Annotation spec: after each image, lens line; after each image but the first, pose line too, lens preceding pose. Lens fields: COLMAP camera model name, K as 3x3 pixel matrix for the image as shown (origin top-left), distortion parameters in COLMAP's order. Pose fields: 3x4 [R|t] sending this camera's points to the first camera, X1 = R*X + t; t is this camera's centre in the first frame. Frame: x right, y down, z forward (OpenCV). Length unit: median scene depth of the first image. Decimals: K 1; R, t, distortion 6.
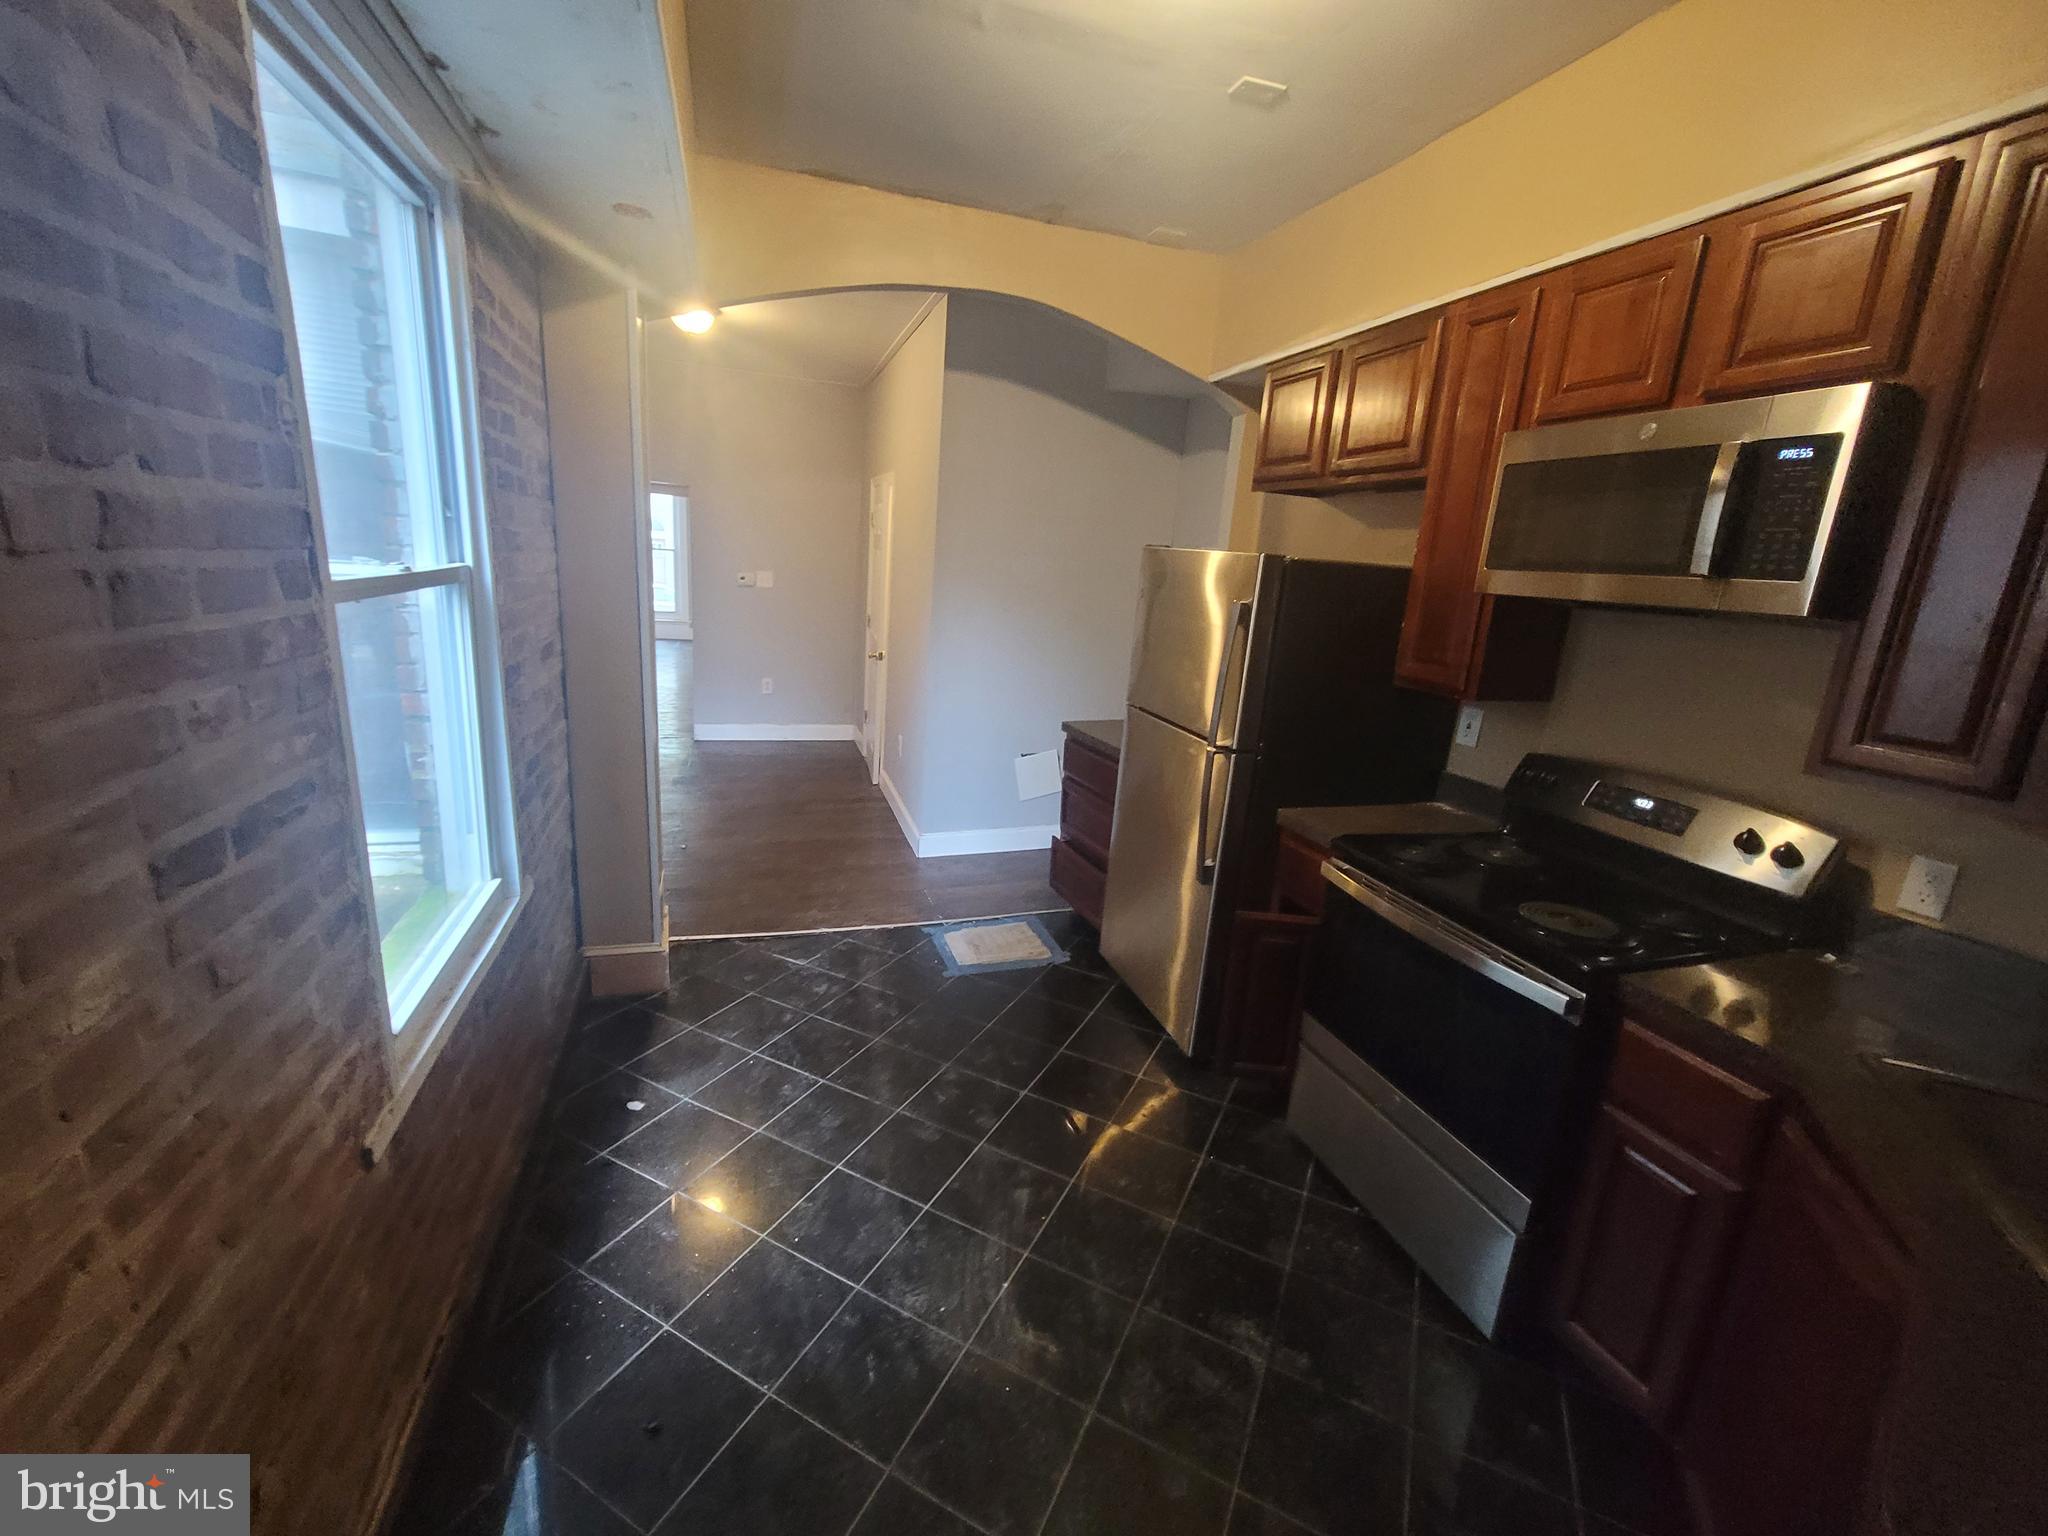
lens RADIAL K [[835.2, 0, 1018.3], [0, 835.2, 767.4], [0, 0, 1]] dist [0.000184, 0.000190]
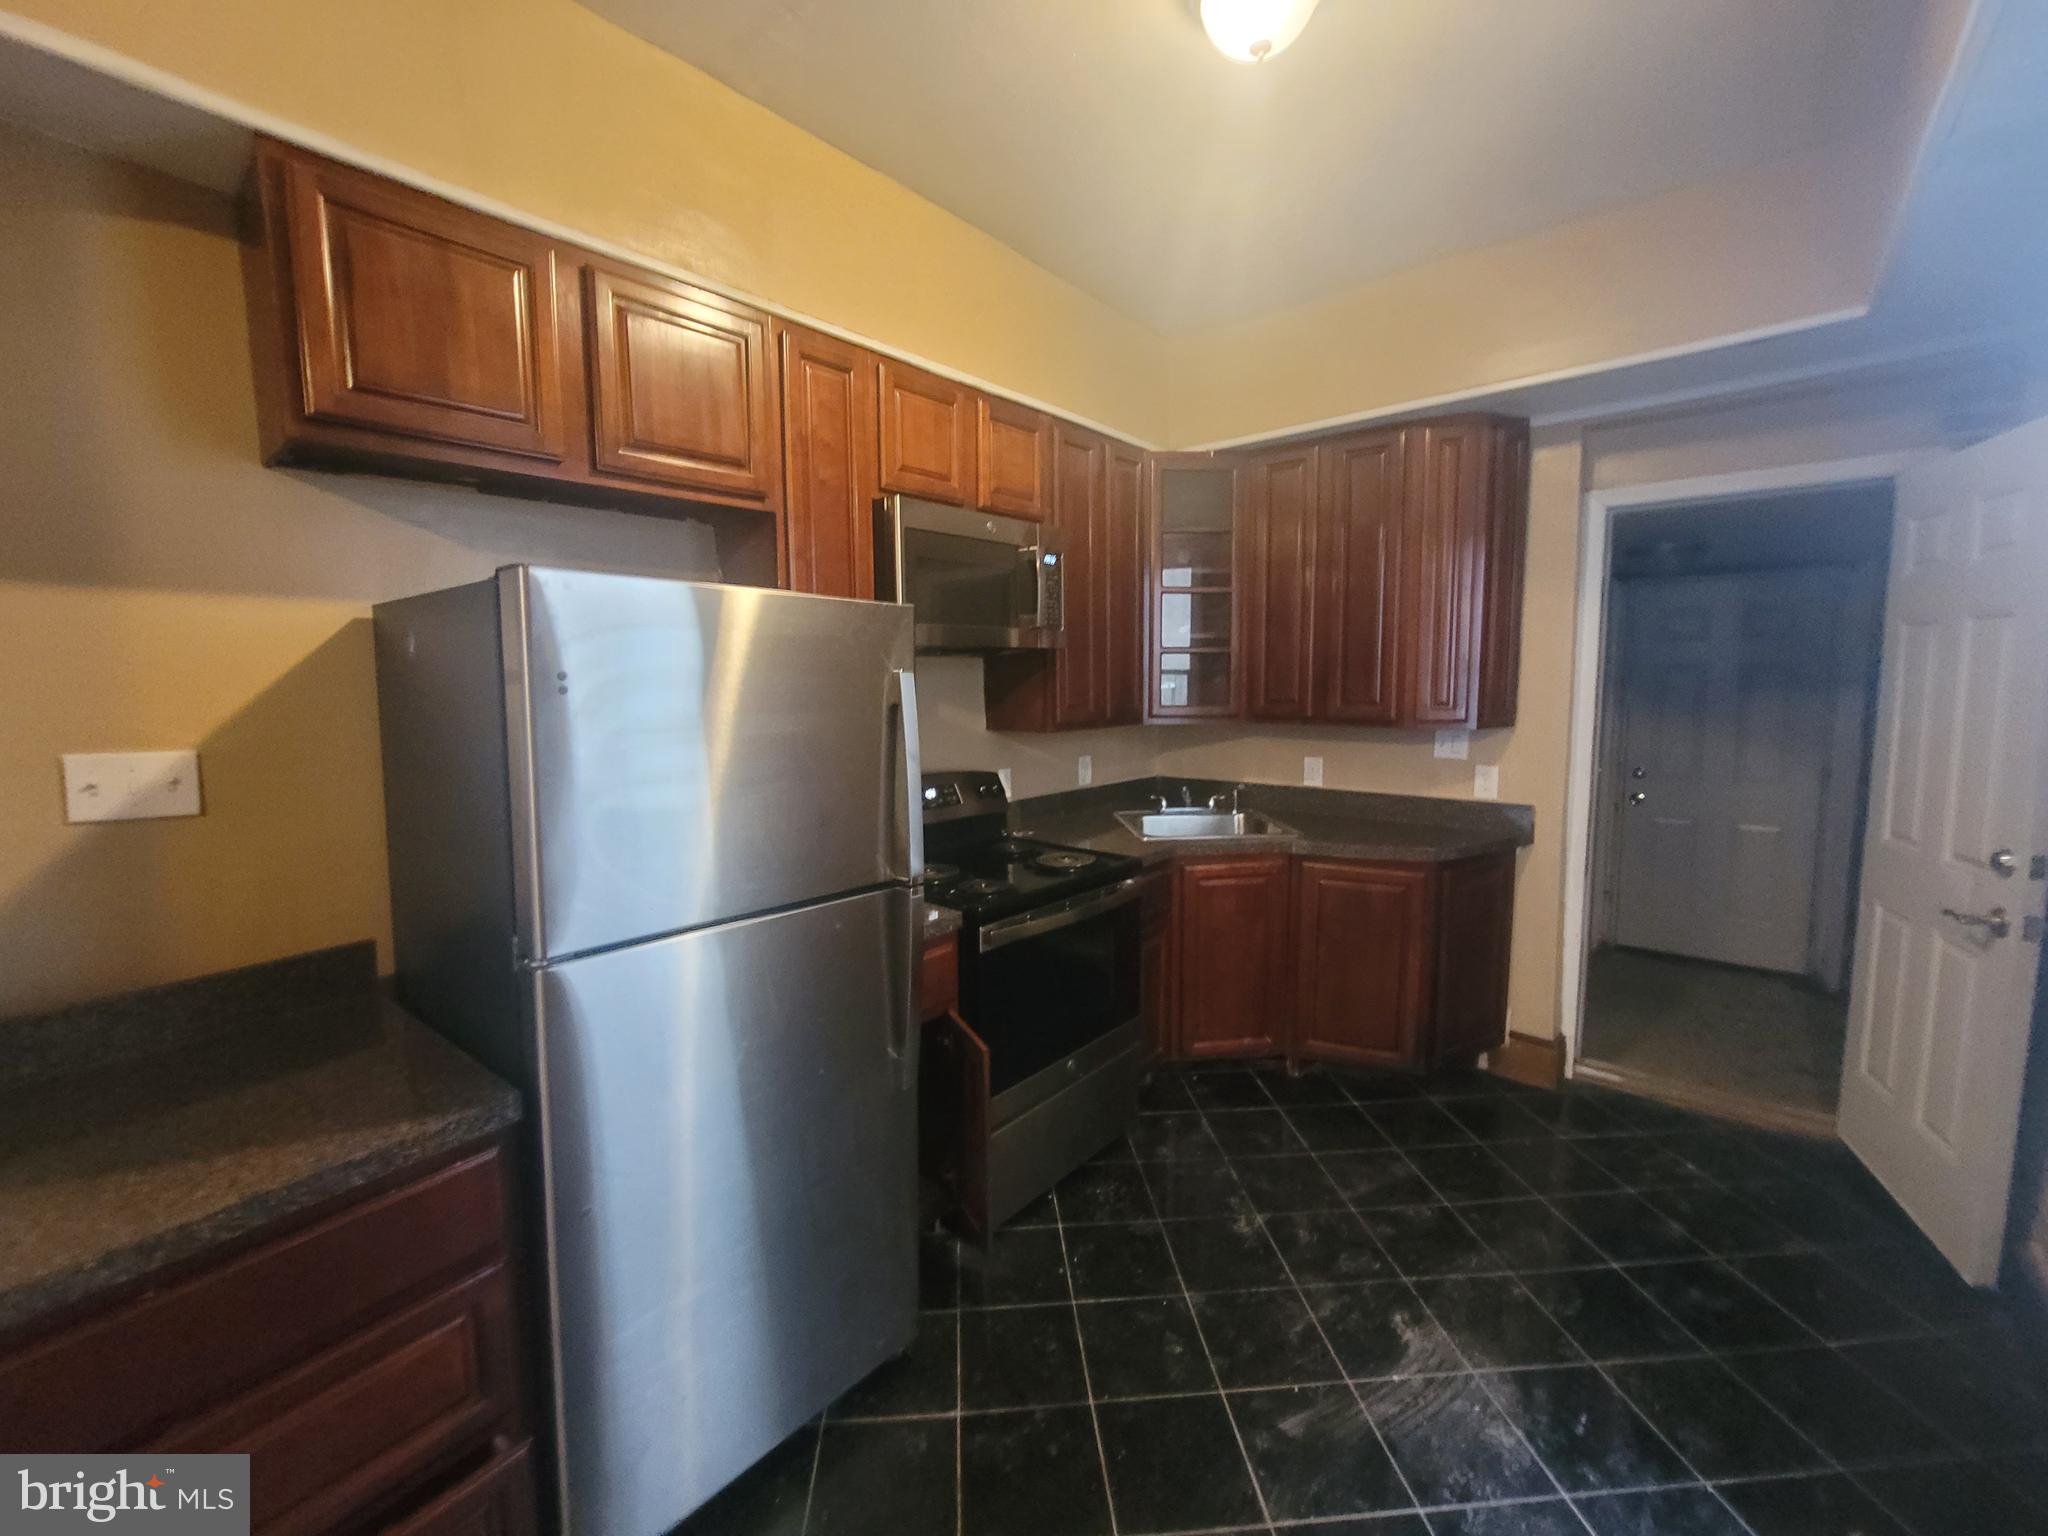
lens RADIAL K [[835.2, 0, 1018.3], [0, 835.2, 767.4], [0, 0, 1]] dist [0.000184, 0.000190]
pose [[-0.517292, -0.163479, 0.840050, -0.495349], [0.172439, 0.941543, 0.289416, -0.402021], [-0.838257, 0.294570, -0.458862, 1.641132]]
